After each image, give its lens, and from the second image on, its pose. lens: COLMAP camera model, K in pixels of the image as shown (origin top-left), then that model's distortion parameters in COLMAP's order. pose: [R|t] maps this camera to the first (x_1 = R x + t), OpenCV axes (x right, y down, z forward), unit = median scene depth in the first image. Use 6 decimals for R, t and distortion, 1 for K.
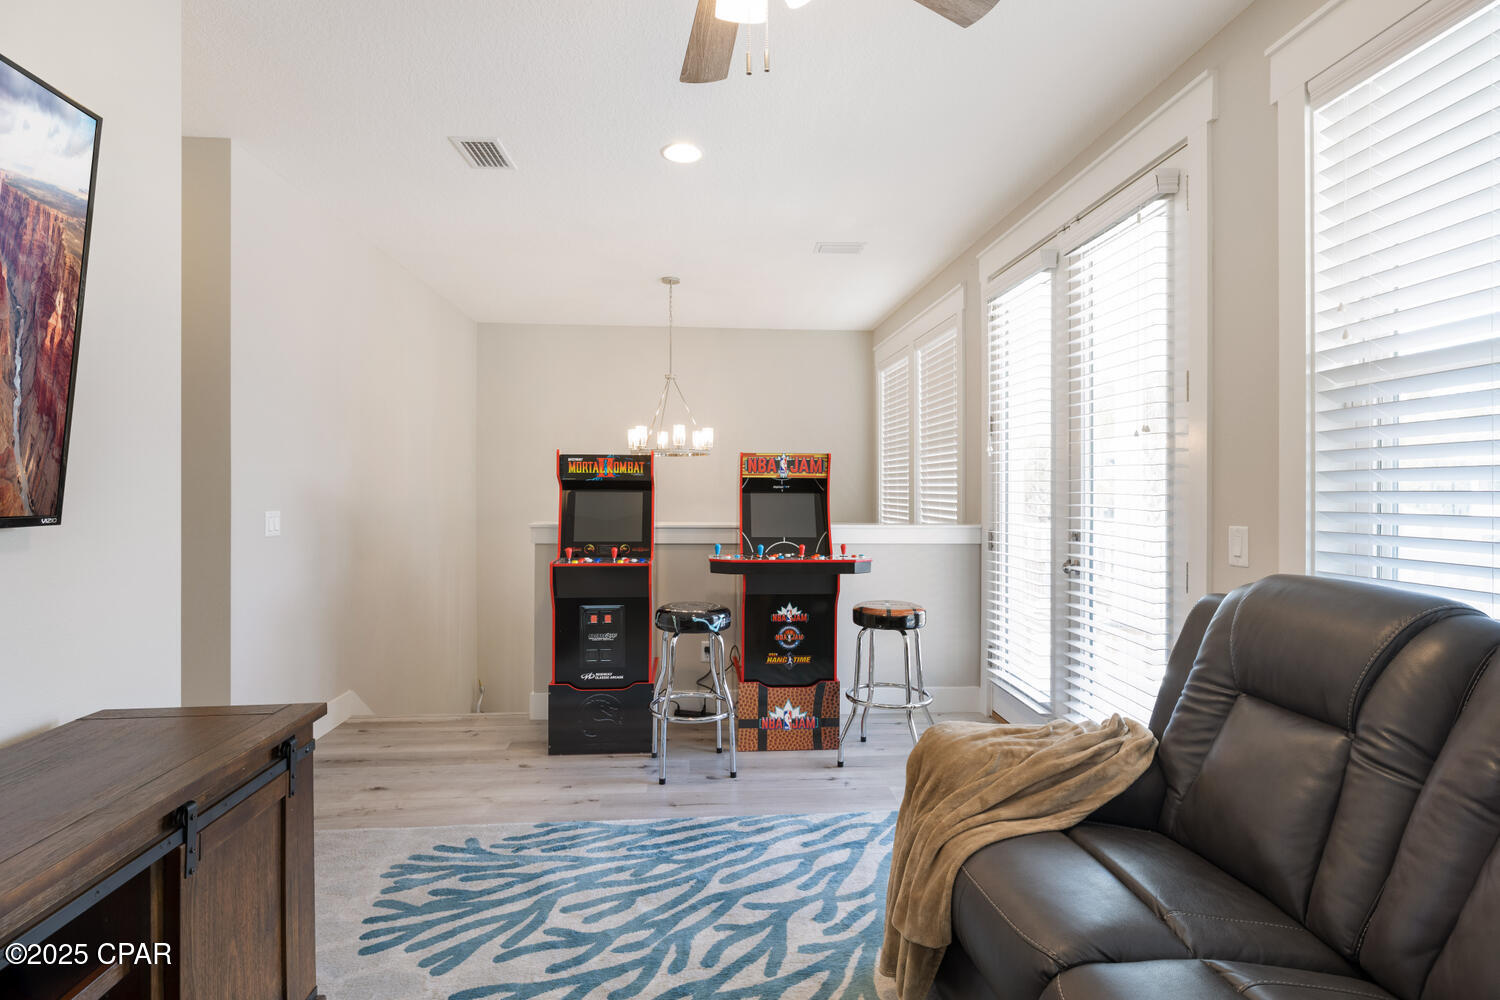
lens RADIAL K [[725.7, 0, 744.2], [0, 725.7, 492.3], [0, 0, 1]] dist [-0.001181, -0.000240]
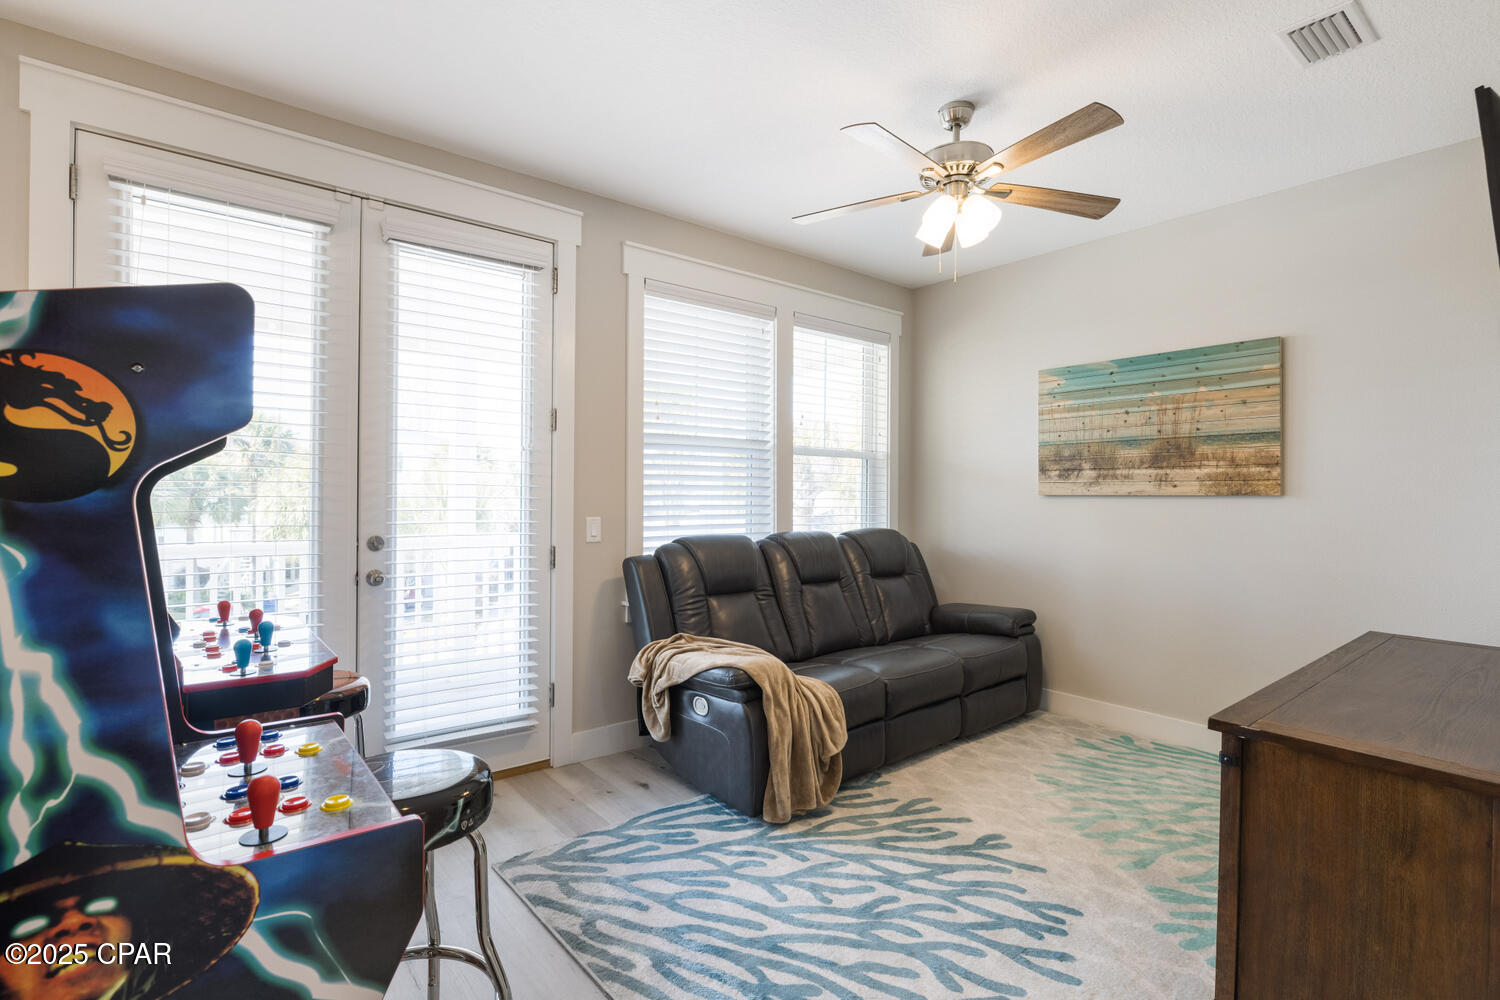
lens RADIAL K [[725.7, 0, 744.2], [0, 725.7, 492.3], [0, 0, 1]] dist [-0.001181, -0.000240]
pose [[-0.581069, 0.001978, 0.813852, -0.775721], [-0.000730, 0.999995, -0.002952, -0.001101], [-0.813854, -0.002309, -0.581065, 1.597646]]
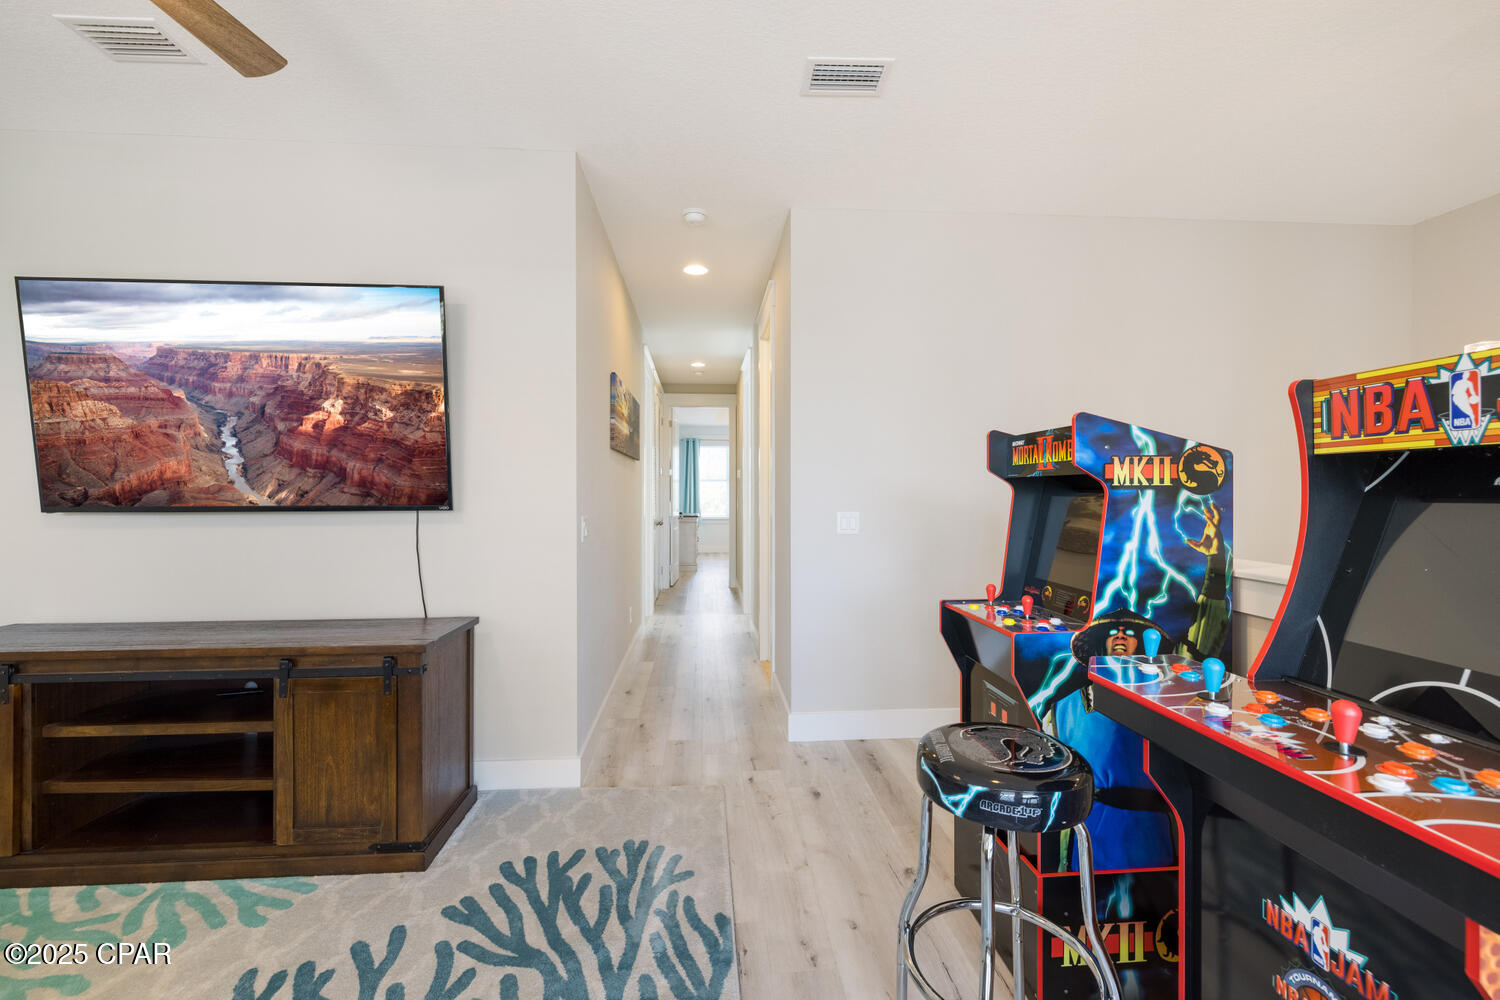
lens RADIAL K [[630.3, 0, 750.0], [0, 630.3, 500.0], [0, 0, 1]] dist [0.001348, 0.000171]
pose [[0.000969, 0.009763, -0.999952, 0.483314], [-0.004439, 0.999943, 0.009758, -0.001953], [0.999990, 0.004430, 0.001012, 1.247193]]
